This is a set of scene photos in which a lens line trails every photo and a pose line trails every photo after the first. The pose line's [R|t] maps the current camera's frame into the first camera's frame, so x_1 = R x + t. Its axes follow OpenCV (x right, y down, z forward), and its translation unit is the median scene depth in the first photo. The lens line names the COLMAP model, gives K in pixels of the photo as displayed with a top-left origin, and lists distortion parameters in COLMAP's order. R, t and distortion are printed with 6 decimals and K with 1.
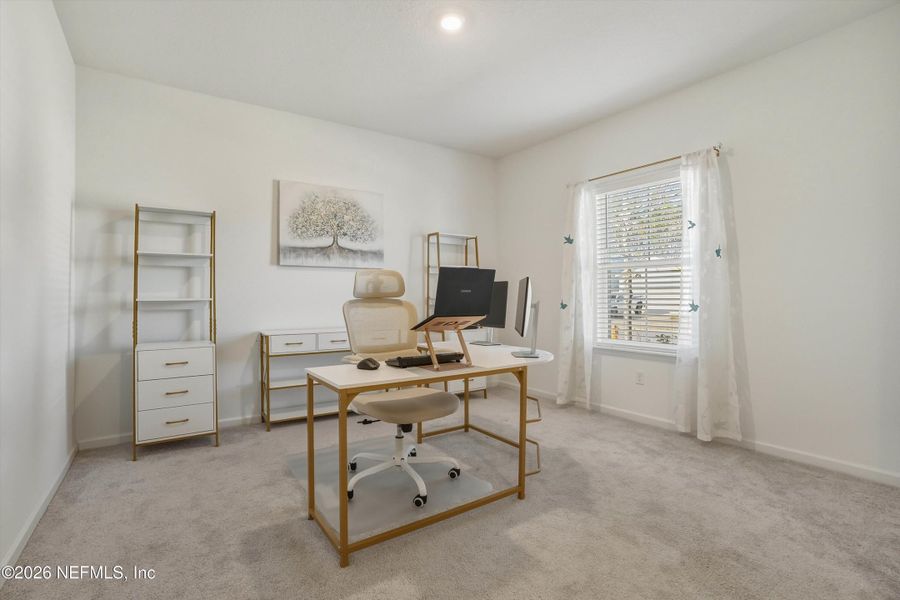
lens RADIAL K [[419.3, 0, 451.6], [0, 419.3, 295.1], [0, 0, 1]] dist [-0.041456, 0.007793]
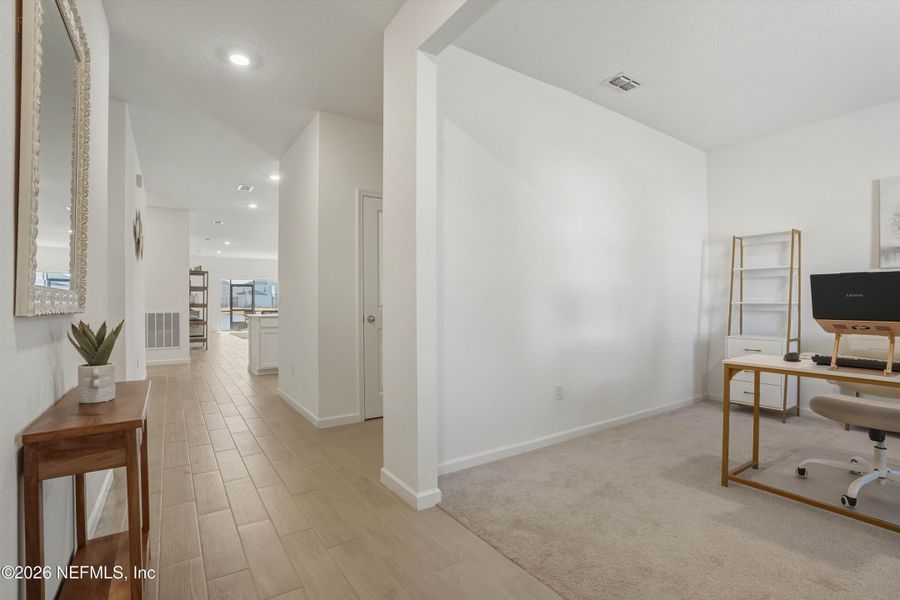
lens RADIAL K [[419.3, 0, 452.1], [0, 419.3, 301.8], [0, 0, 1]] dist [-0.041456, 0.007793]
pose [[-0.018001, 0.002385, -0.999835, 0.654496], [0.005396, 0.999983, 0.002288, -0.000876], [0.999823, -0.005354, -0.018014, 0.035787]]
